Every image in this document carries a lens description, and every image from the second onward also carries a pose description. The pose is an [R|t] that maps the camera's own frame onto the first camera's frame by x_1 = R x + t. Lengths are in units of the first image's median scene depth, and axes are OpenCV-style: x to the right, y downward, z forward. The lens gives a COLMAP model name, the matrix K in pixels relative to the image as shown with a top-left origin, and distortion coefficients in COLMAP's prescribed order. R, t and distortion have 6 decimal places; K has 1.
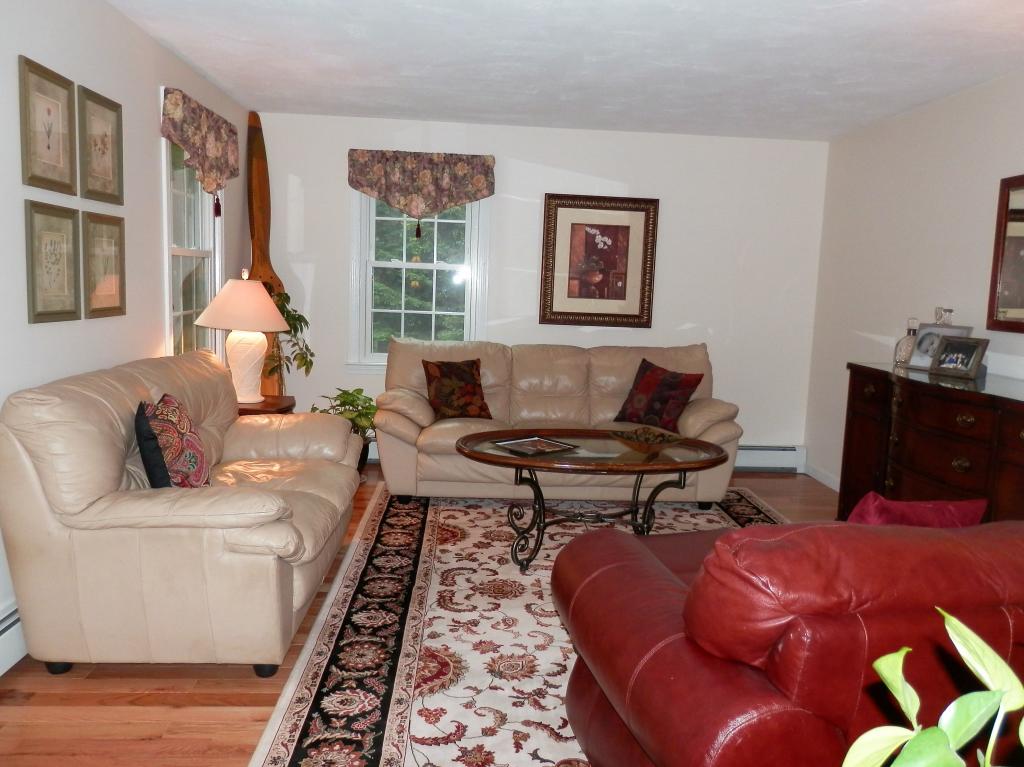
lens RADIAL K [[814.6, 0, 531.4], [0, 814.6, 382.4], [0, 0, 1]] dist [0.001419, 0.004708]
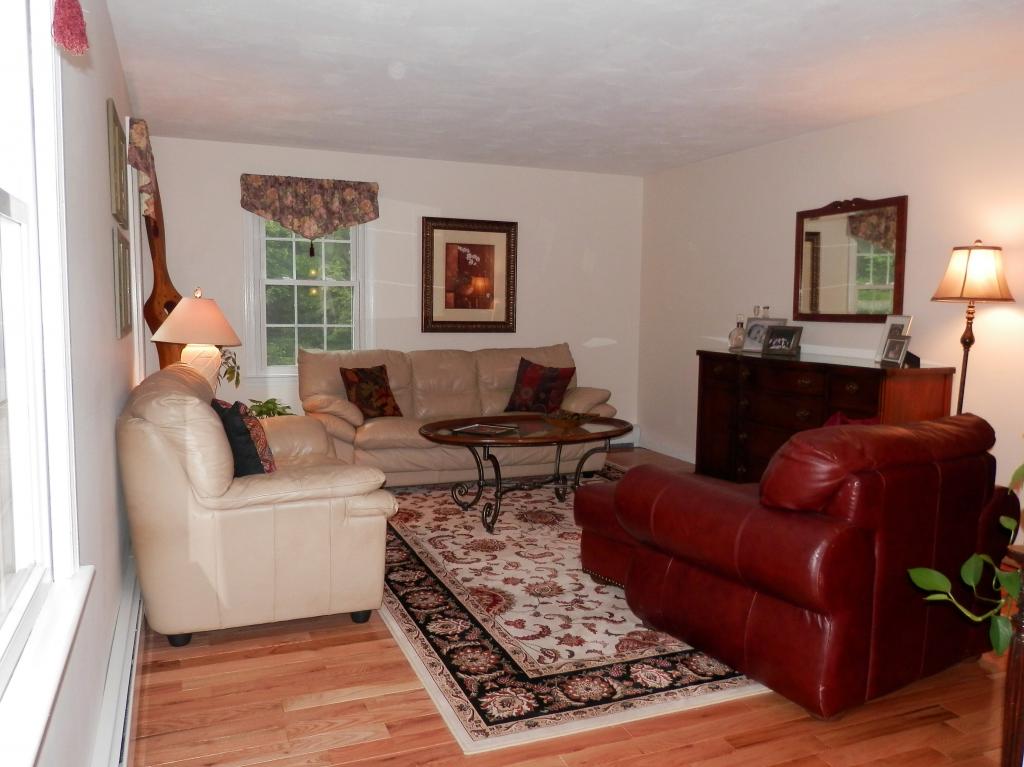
lens RADIAL K [[814.6, 0, 531.4], [0, 814.6, 382.4], [0, 0, 1]] dist [0.001419, 0.004708]
pose [[0.943984, -0.057994, 0.324855, -0.252912], [0.063936, 0.997925, -0.007635, 0.017636], [-0.323738, 0.027977, 0.945733, -0.125896]]
